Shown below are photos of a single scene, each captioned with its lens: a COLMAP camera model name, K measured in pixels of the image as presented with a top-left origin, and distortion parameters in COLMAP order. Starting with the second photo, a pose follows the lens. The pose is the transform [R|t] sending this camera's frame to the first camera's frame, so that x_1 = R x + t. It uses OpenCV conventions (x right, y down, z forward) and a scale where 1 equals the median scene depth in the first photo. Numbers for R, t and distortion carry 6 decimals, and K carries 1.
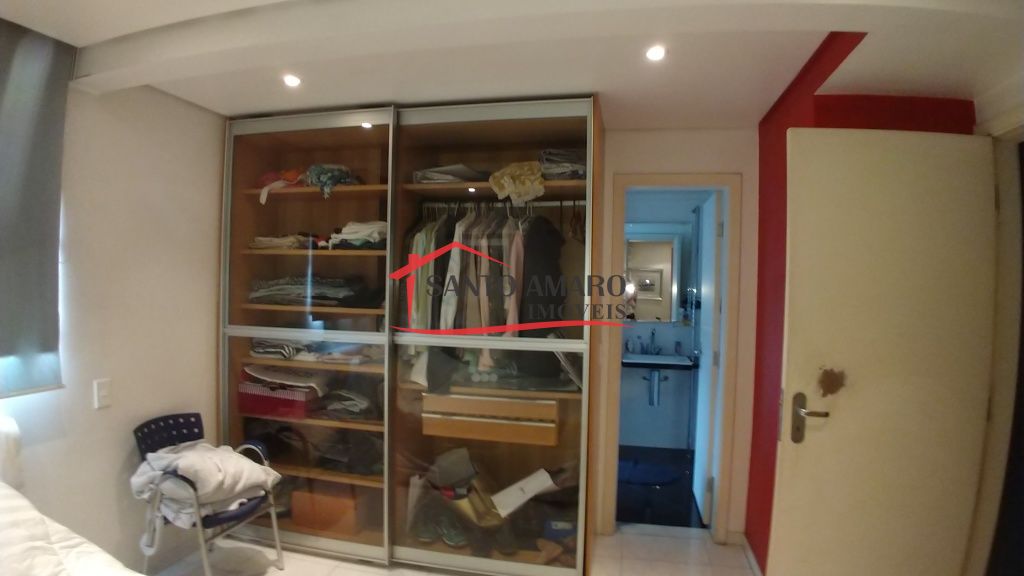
lens RADIAL K [[542.8, 0, 512.0], [0, 542.8, 288.0], [0, 0, 1]] dist [-0.001051, -0.000411]
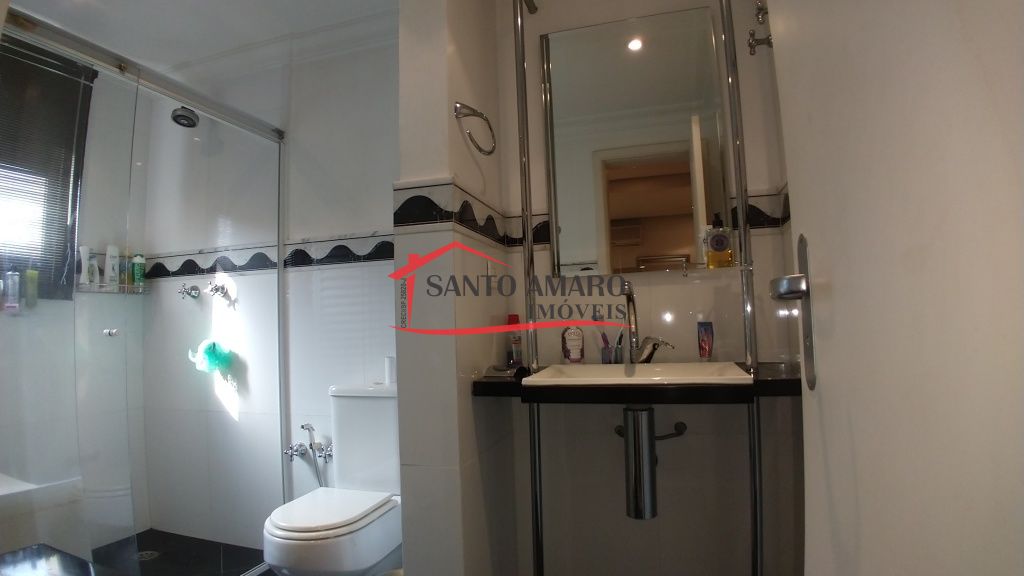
lens RADIAL K [[542.8, 0, 512.0], [0, 542.8, 288.0], [0, 0, 1]] dist [-0.001051, -0.000411]
pose [[0.995882, -0.055412, -0.071749, 0.265484], [0.049816, 0.995742, -0.077565, 0.125042], [0.075742, 0.073672, 0.994402, 0.817560]]
